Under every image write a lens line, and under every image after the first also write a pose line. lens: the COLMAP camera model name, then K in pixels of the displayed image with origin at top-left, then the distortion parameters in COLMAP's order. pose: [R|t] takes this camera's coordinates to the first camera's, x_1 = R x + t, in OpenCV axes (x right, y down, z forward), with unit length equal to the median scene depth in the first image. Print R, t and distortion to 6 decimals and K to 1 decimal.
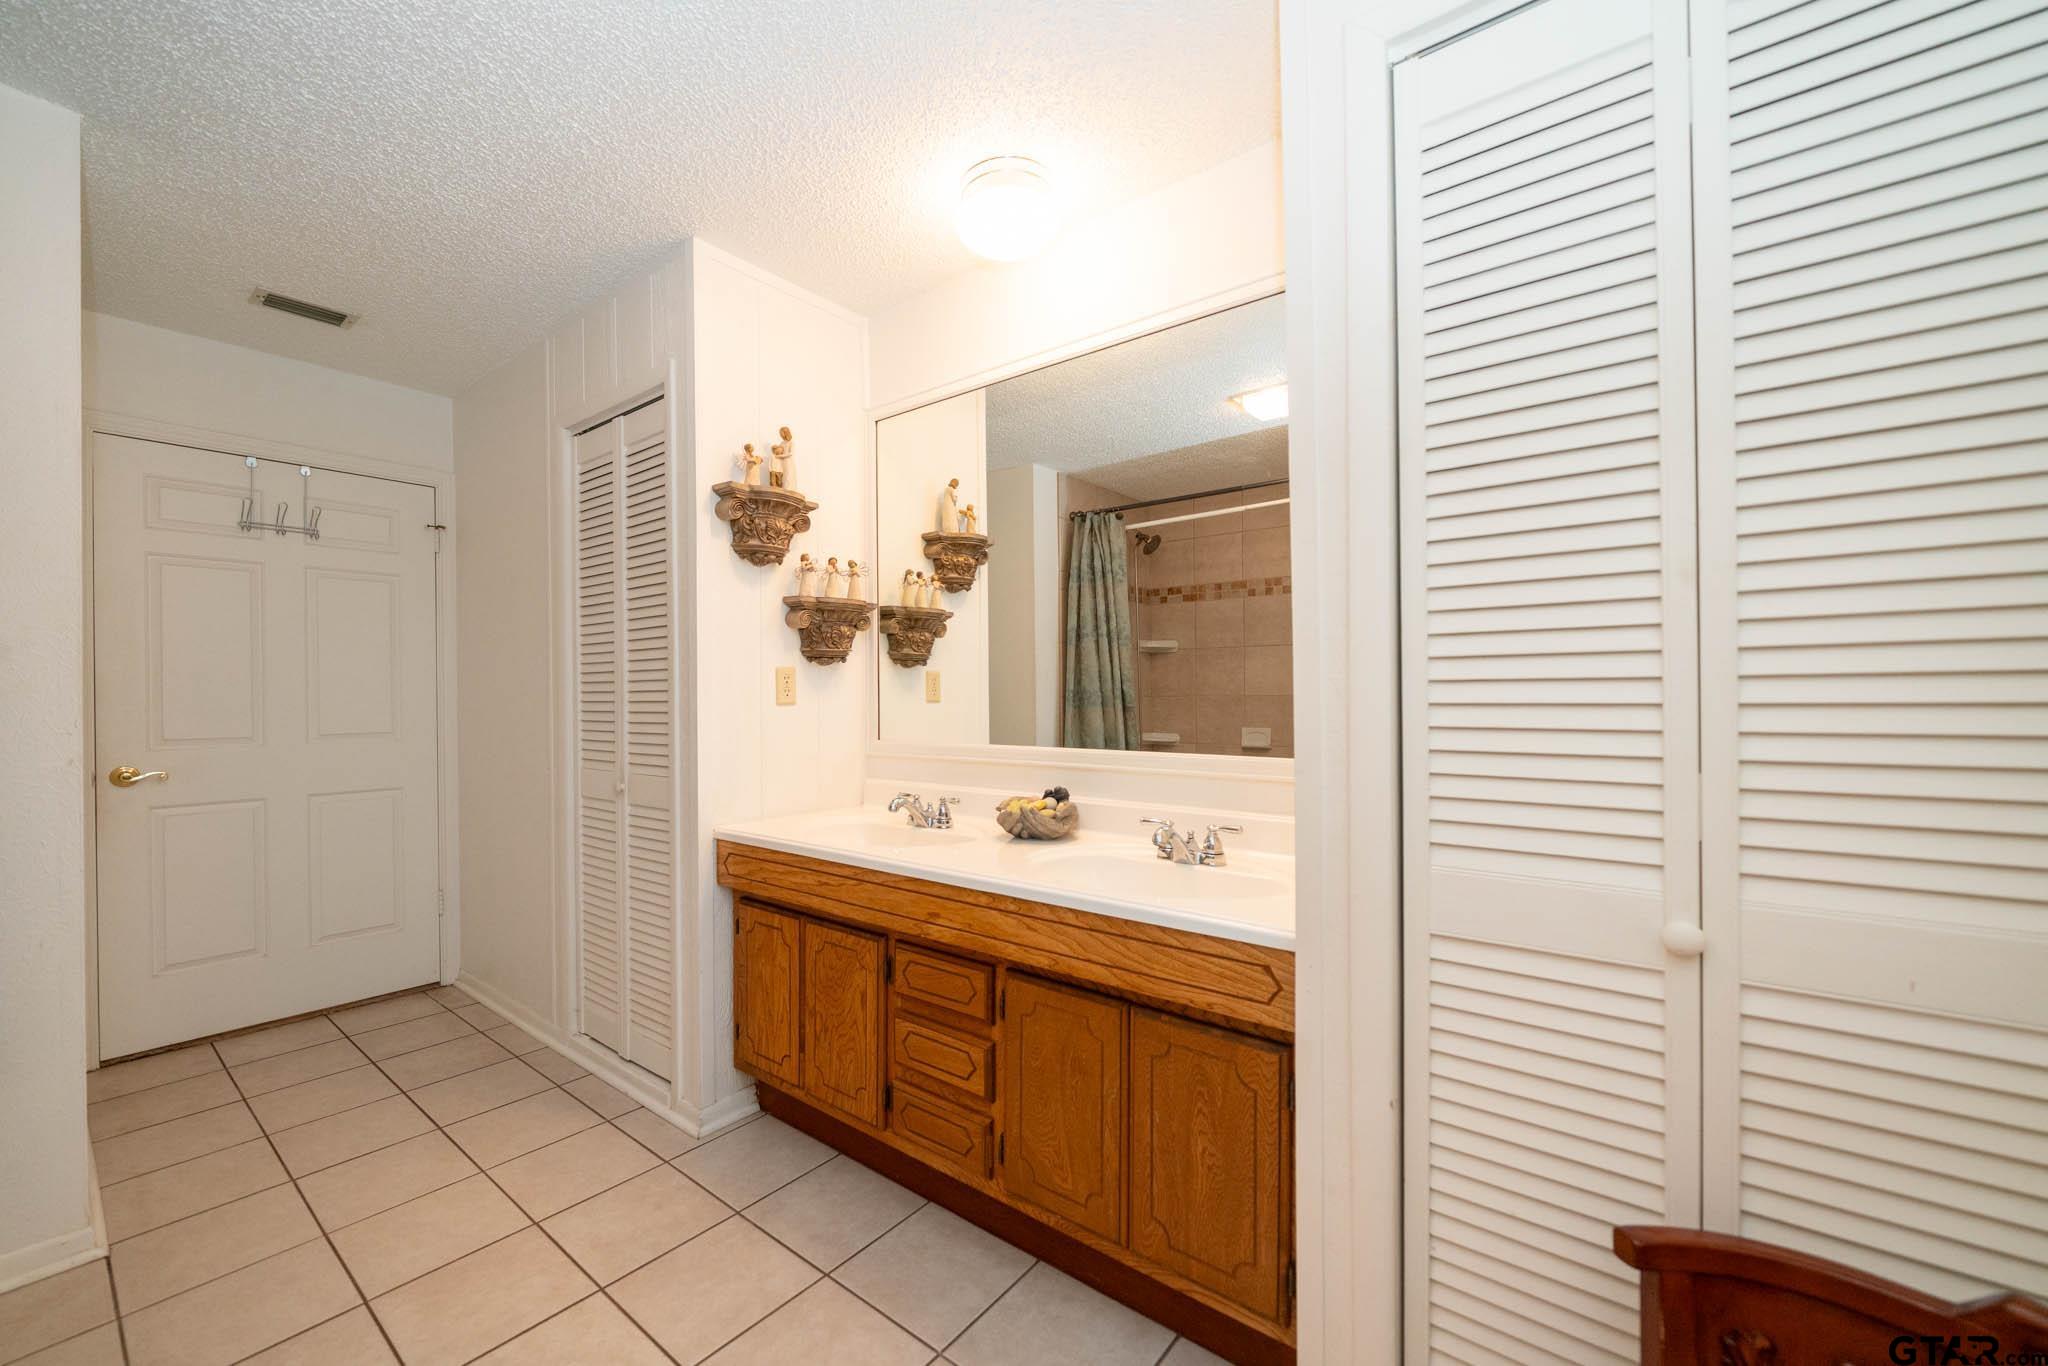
lens RADIAL K [[744.6, 0, 1031.8], [0, 744.6, 694.5], [0, 0, 1]] dist [-0.000682, -0.000073]
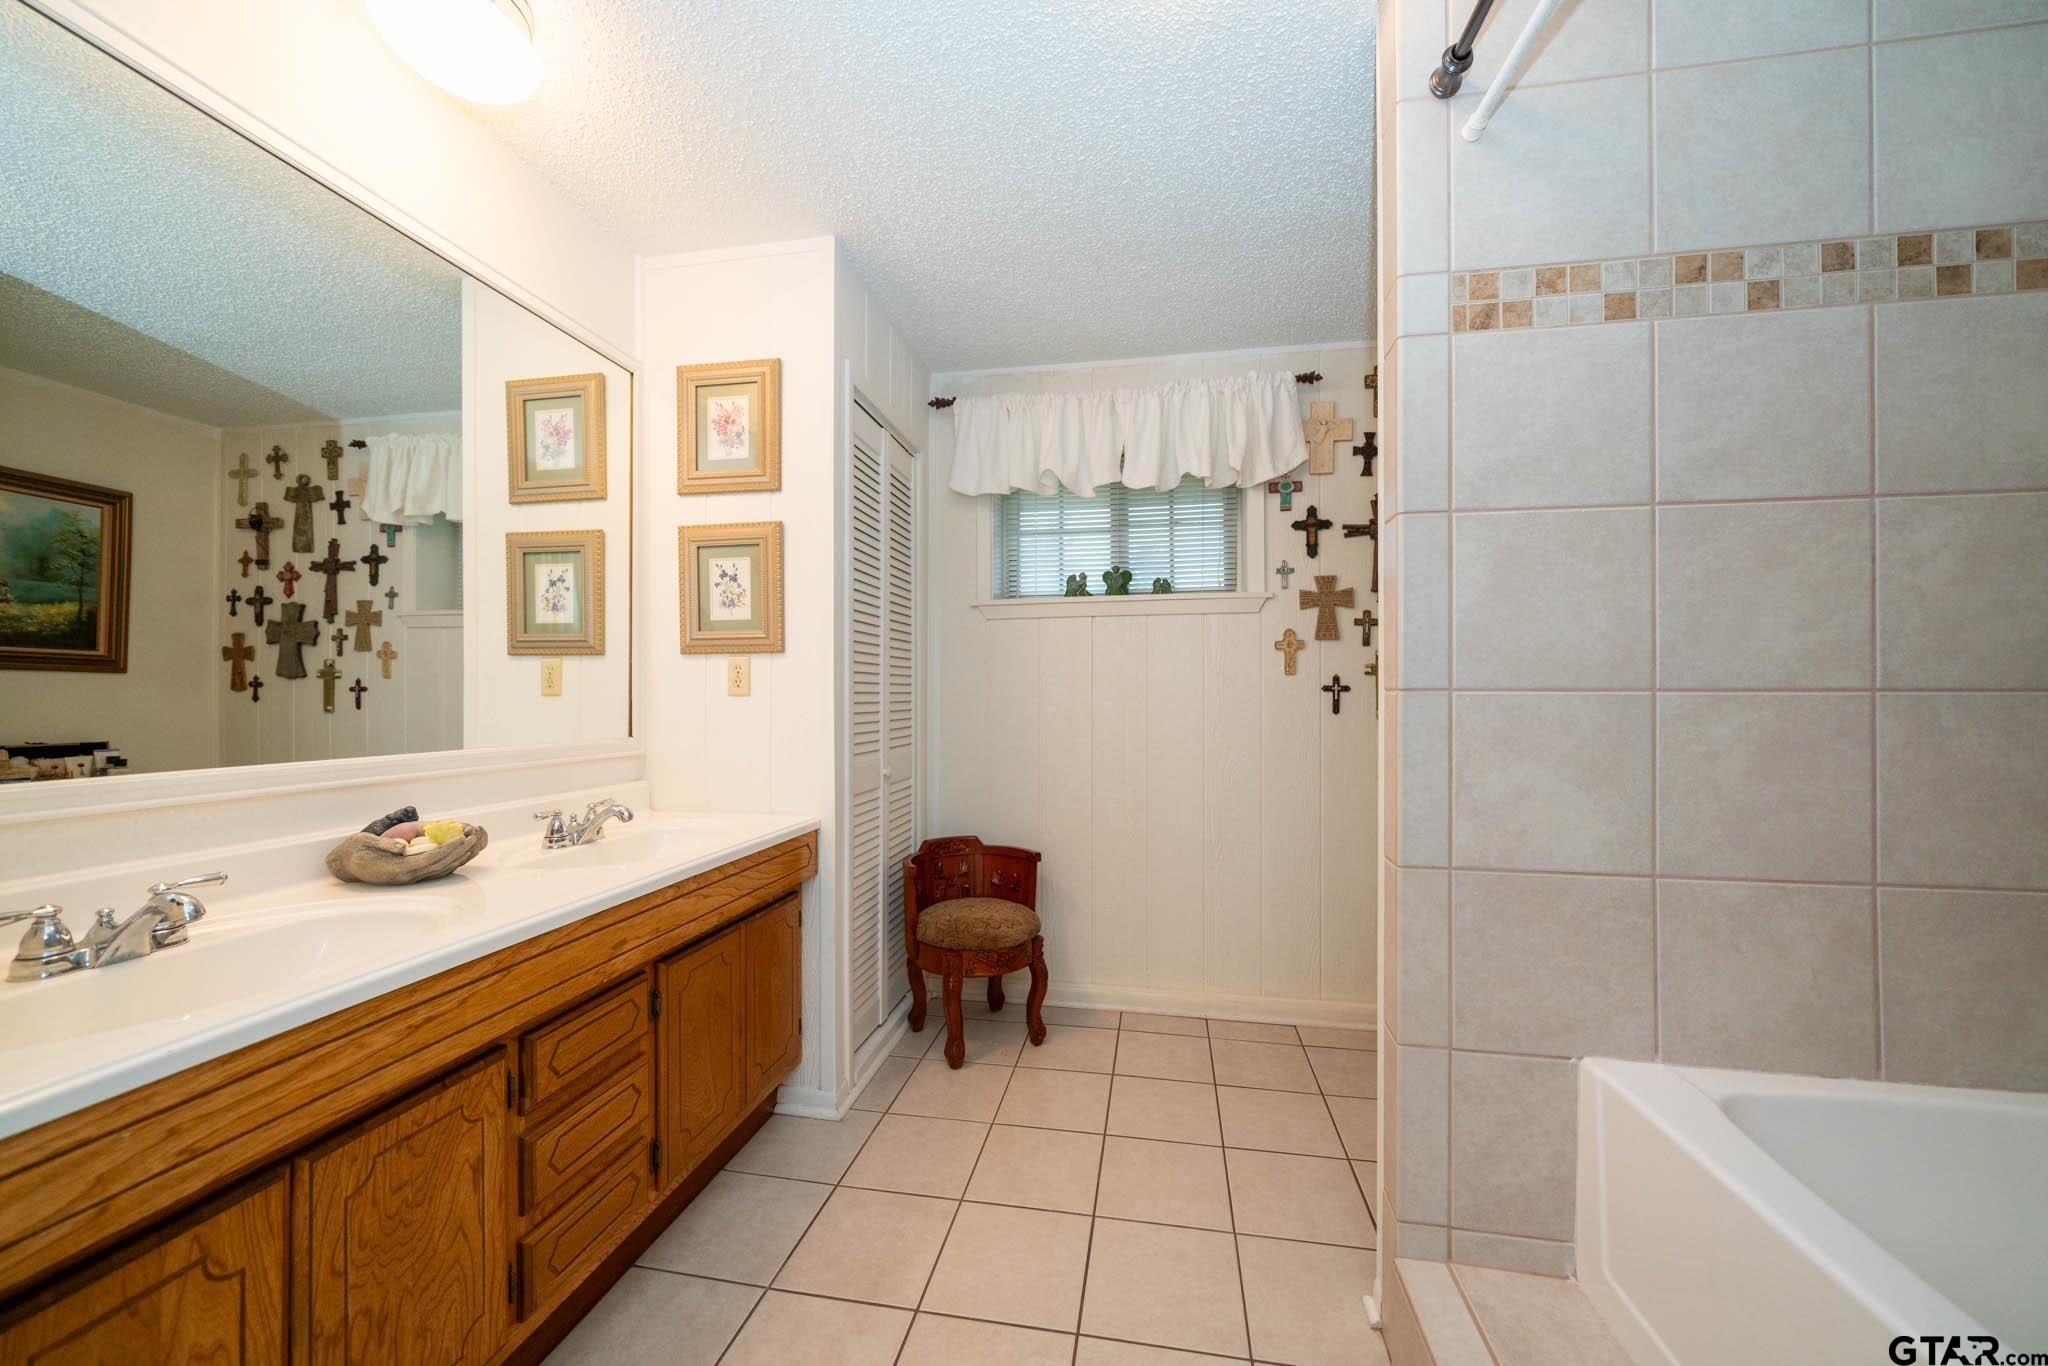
lens RADIAL K [[744.6, 0, 1031.8], [0, 744.6, 694.5], [0, 0, 1]] dist [-0.000682, -0.000073]
pose [[-0.436288, 0.007213, 0.899778, -1.014876], [0.001010, 0.999971, -0.007526, 0.021949], [-0.899806, -0.002374, -0.436283, 0.889380]]
